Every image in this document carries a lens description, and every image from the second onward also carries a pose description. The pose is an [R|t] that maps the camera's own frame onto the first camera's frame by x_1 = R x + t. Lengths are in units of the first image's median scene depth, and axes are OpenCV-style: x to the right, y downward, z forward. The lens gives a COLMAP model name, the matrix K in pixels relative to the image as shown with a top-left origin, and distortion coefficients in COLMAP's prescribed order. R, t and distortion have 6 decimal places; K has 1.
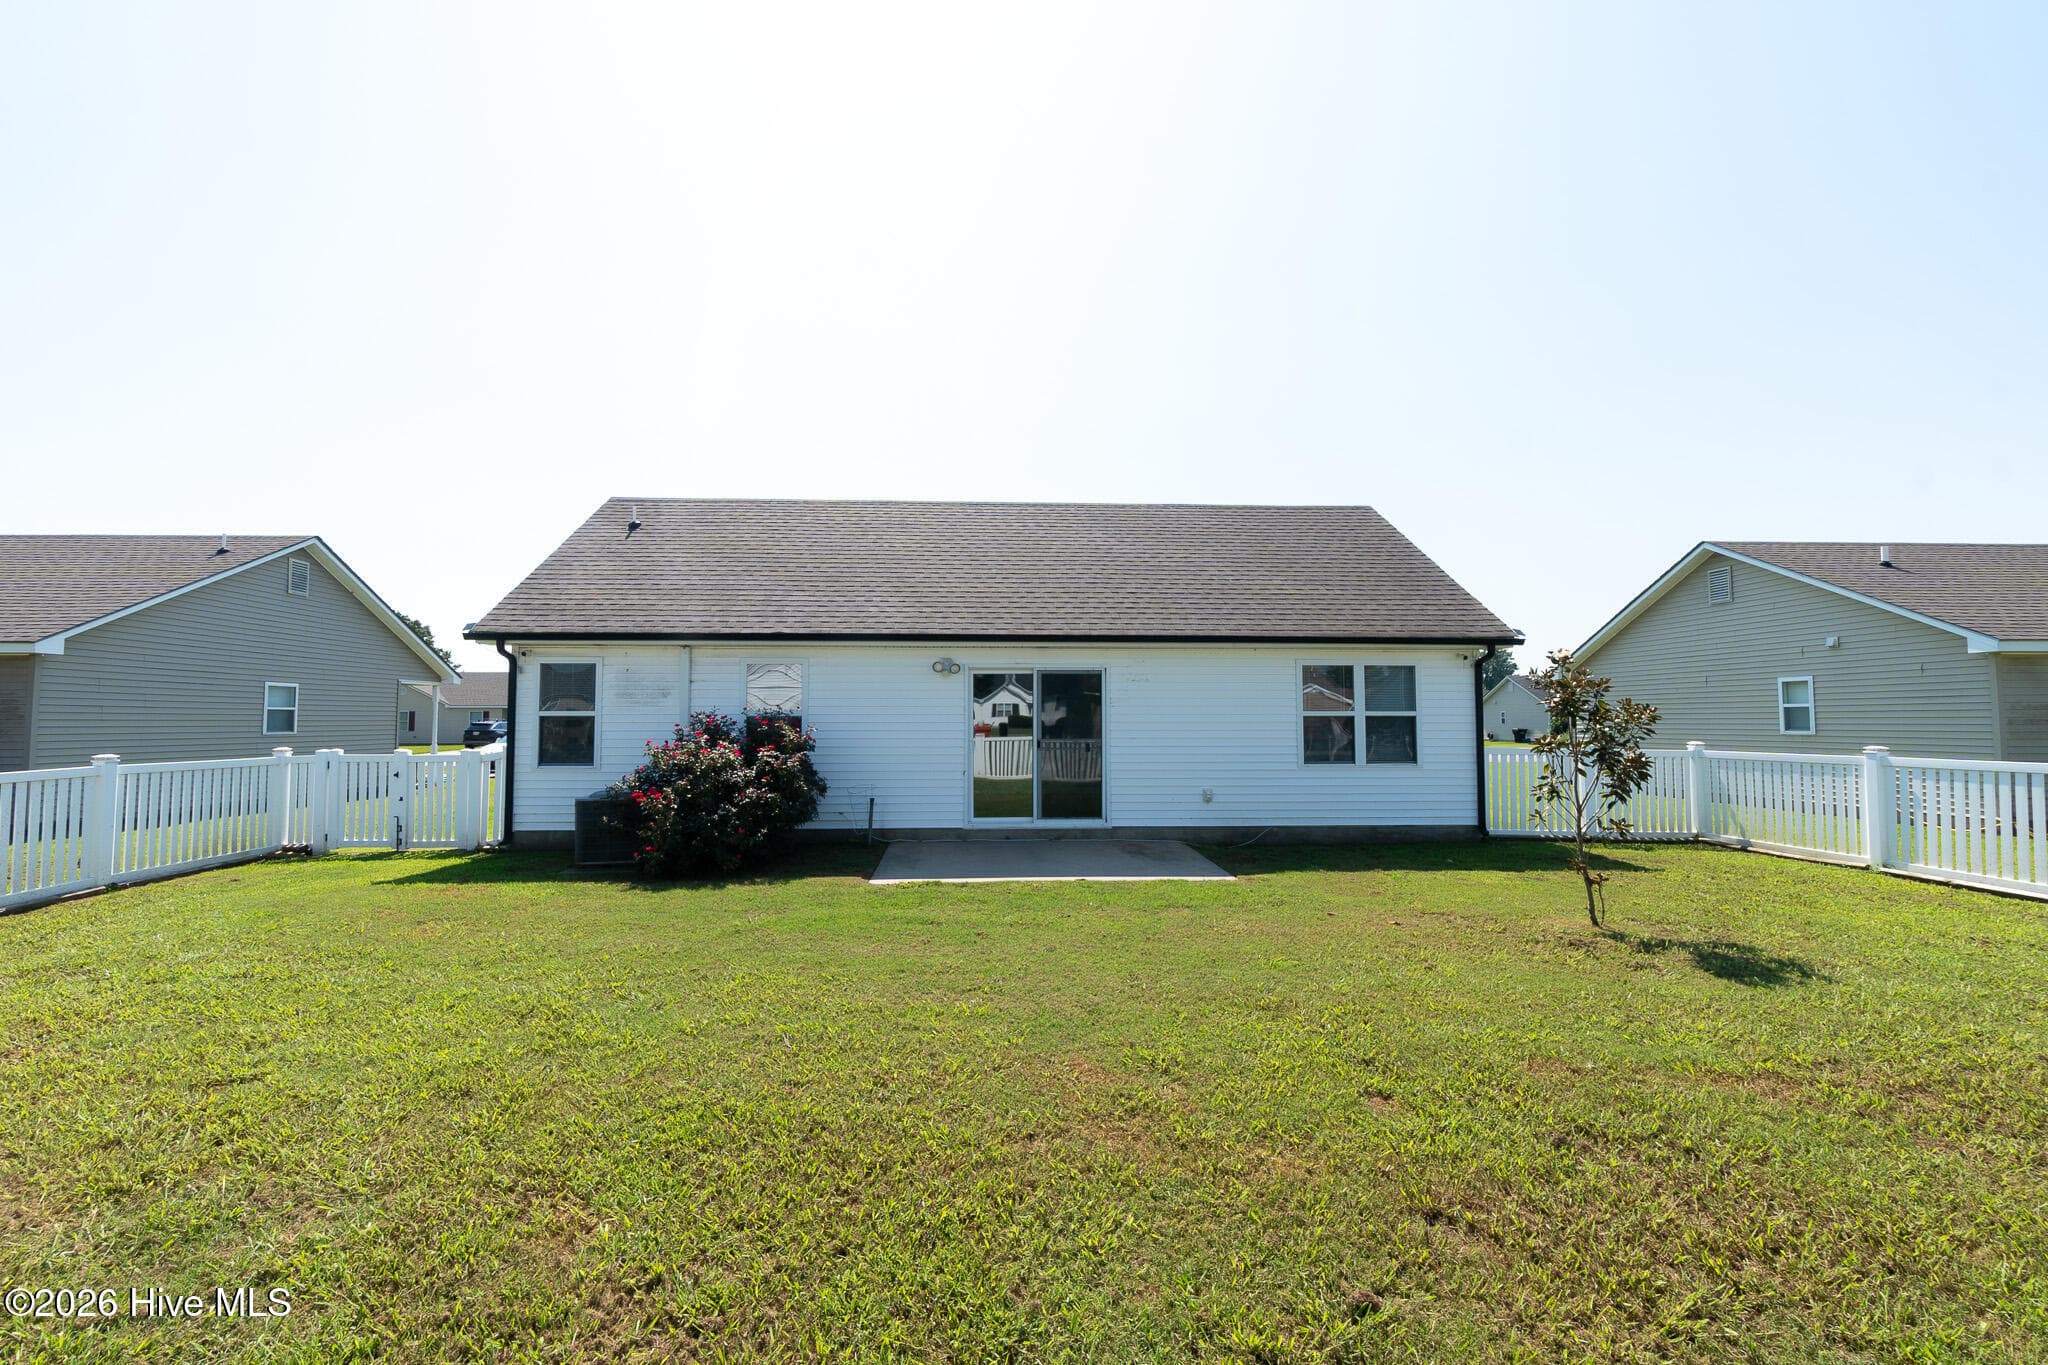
lens RADIAL K [[872.8, 0, 1018.1], [0, 872.8, 687.7], [0, 0, 1]] dist [-0.000677, 0.000676]
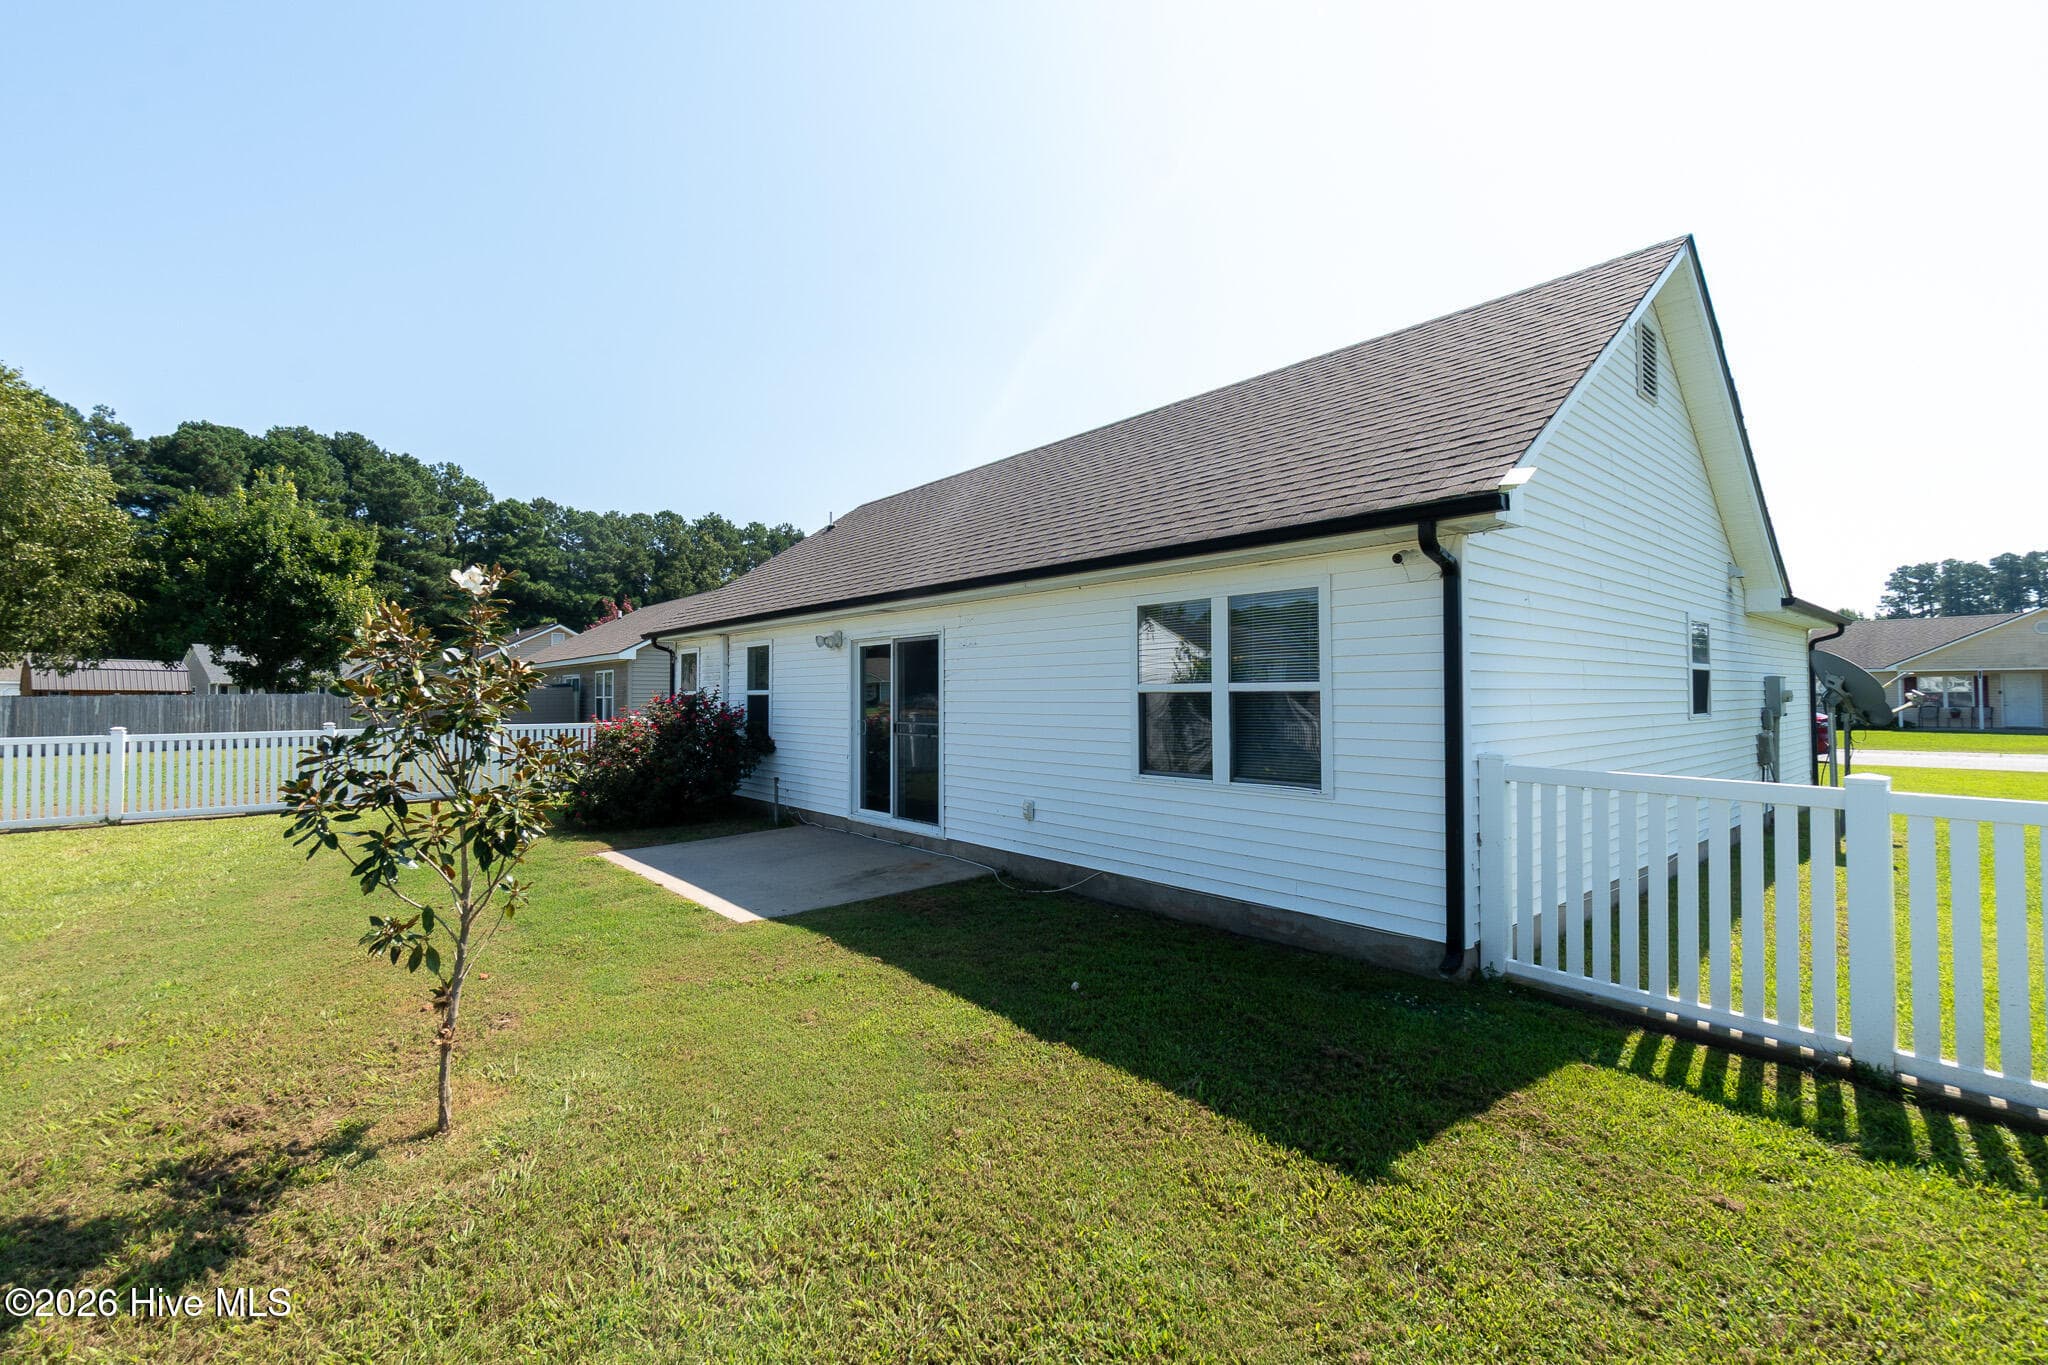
lens RADIAL K [[872.8, 0, 1011.8], [0, 872.8, 678.1], [0, 0, 1]] dist [-0.000677, 0.000676]
pose [[0.611655, -0.017404, -0.790933, 0.738823], [0.030152, 0.999544, 0.001323, 0.019375], [0.790550, -0.024657, 0.611902, 0.573115]]
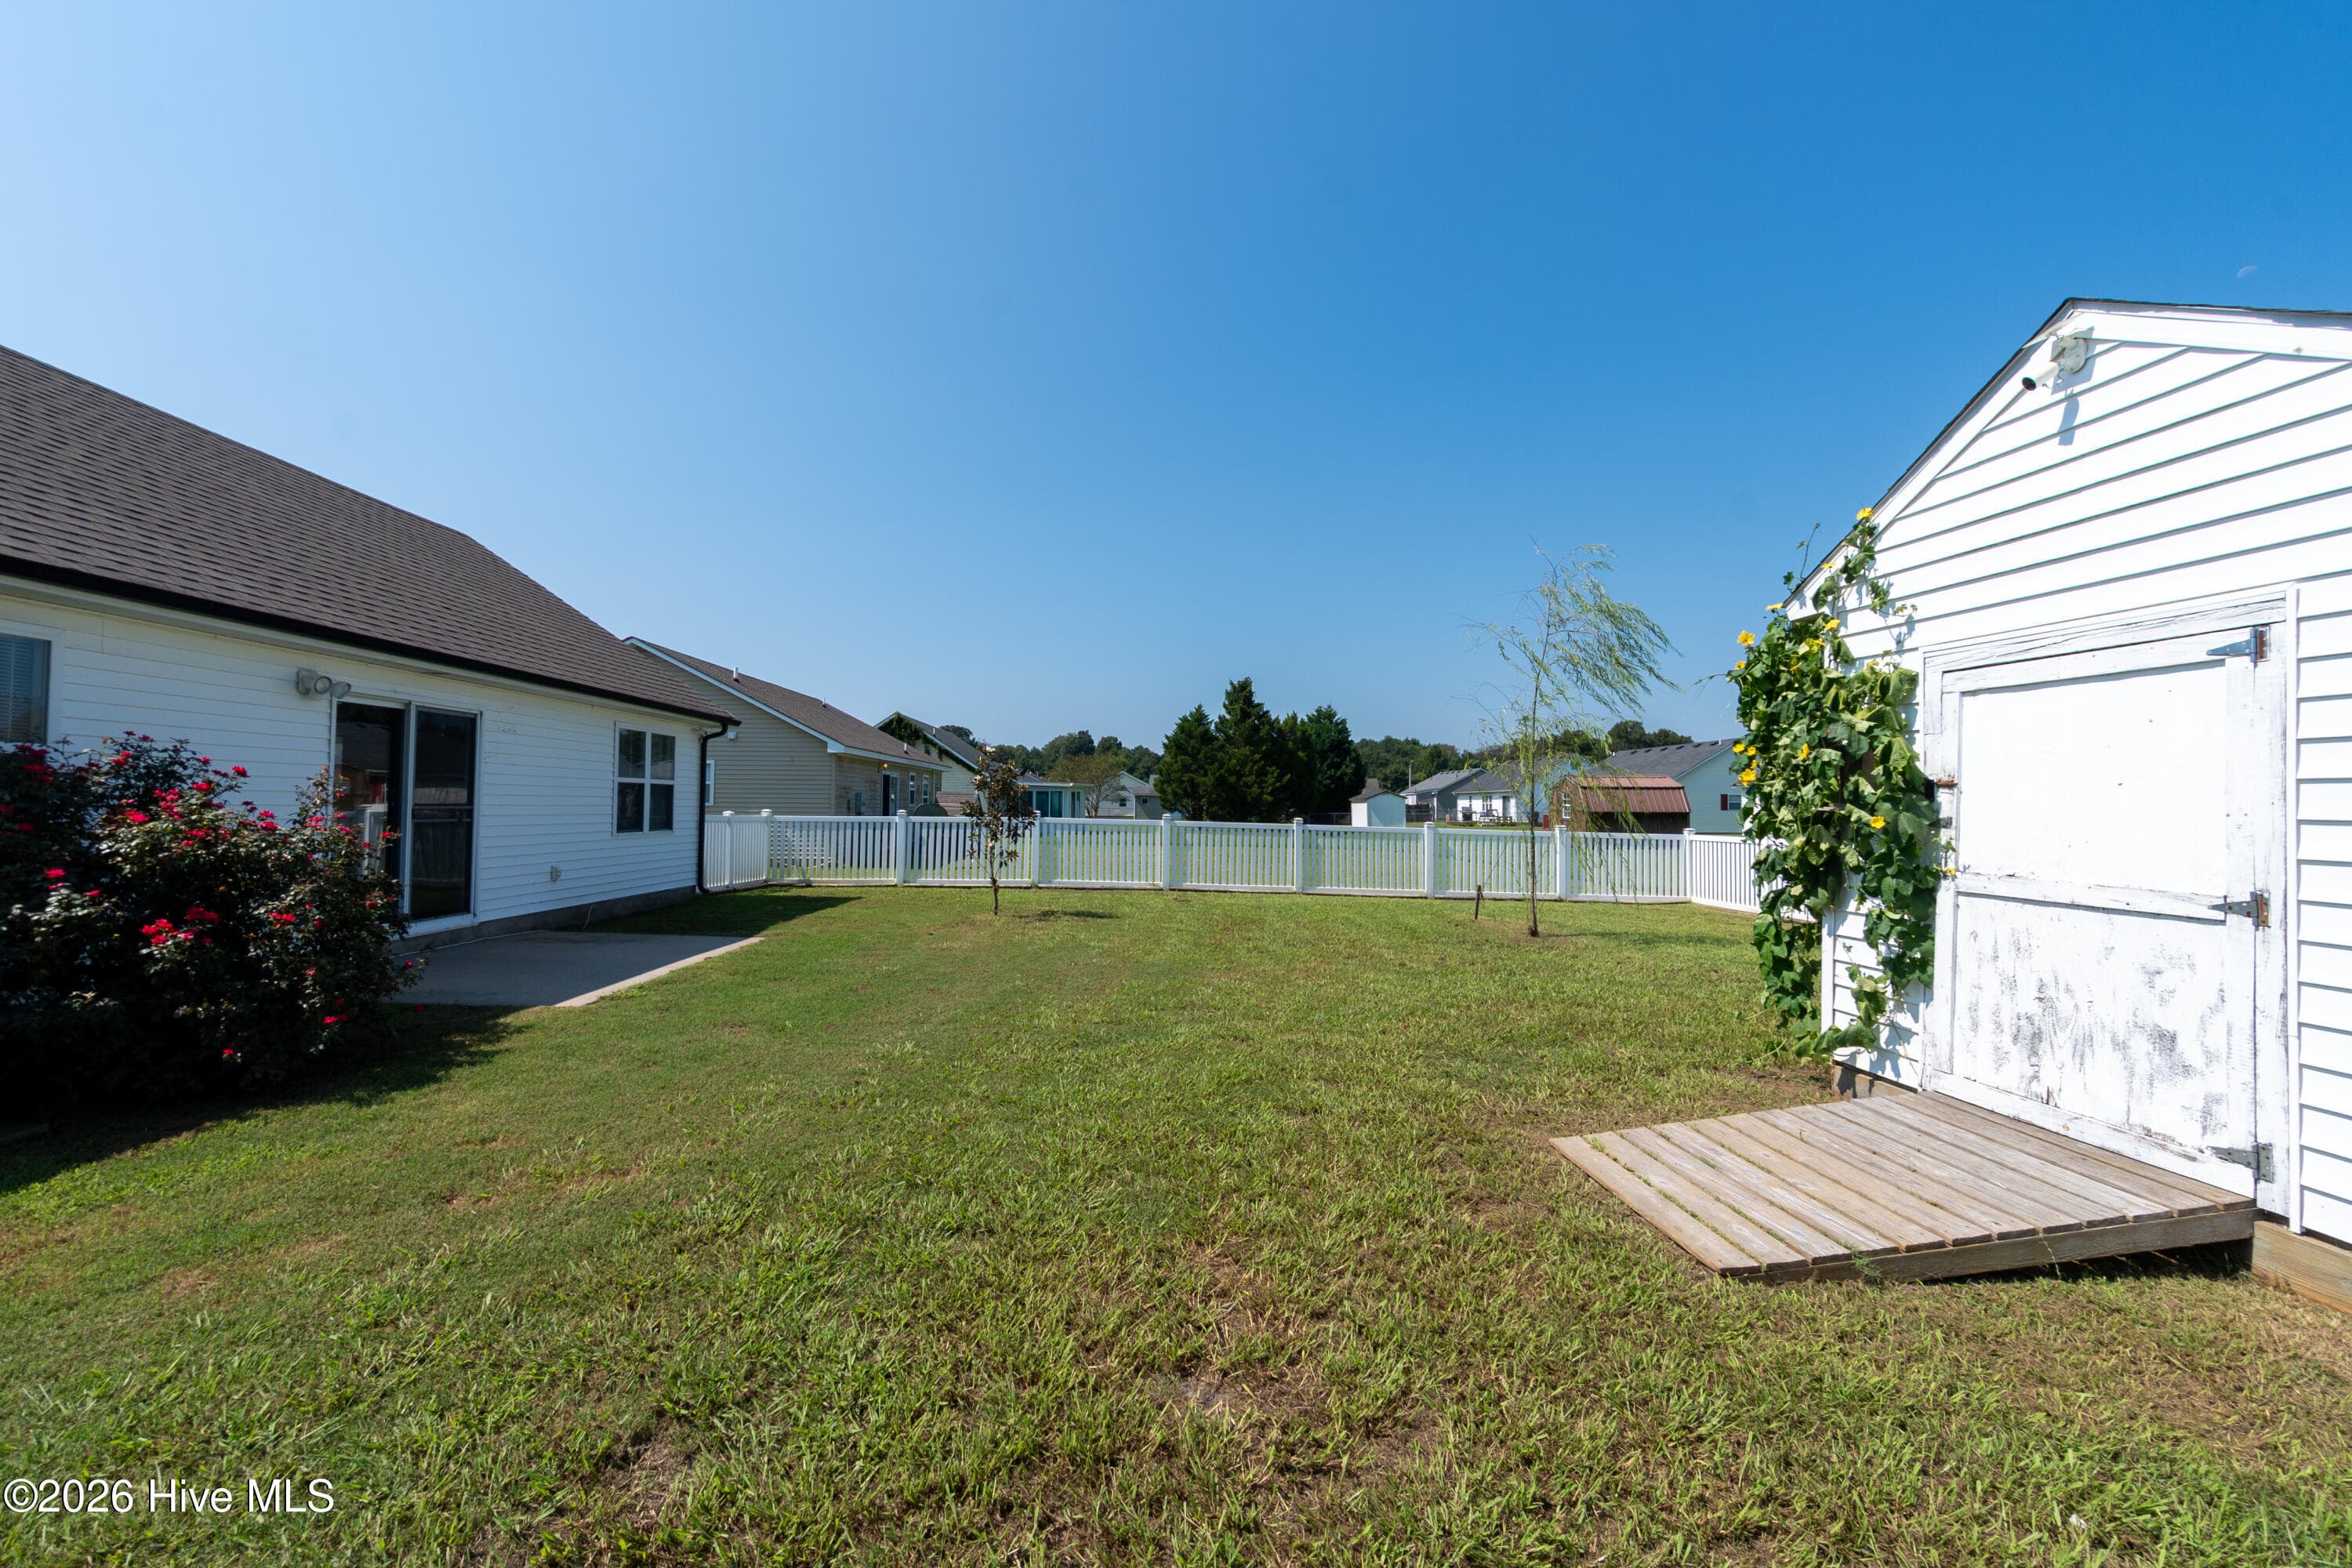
lens RADIAL K [[1002.3, 0, 1163.0], [0, 1002.3, 773.3], [0, 0, 1]] dist [-0.000677, 0.000676]
pose [[0.010501, 0.033662, 0.999378, -0.743205], [-0.046955, 0.998347, -0.033134, 0.030936], [-0.998842, -0.046577, 0.012064, 0.400406]]
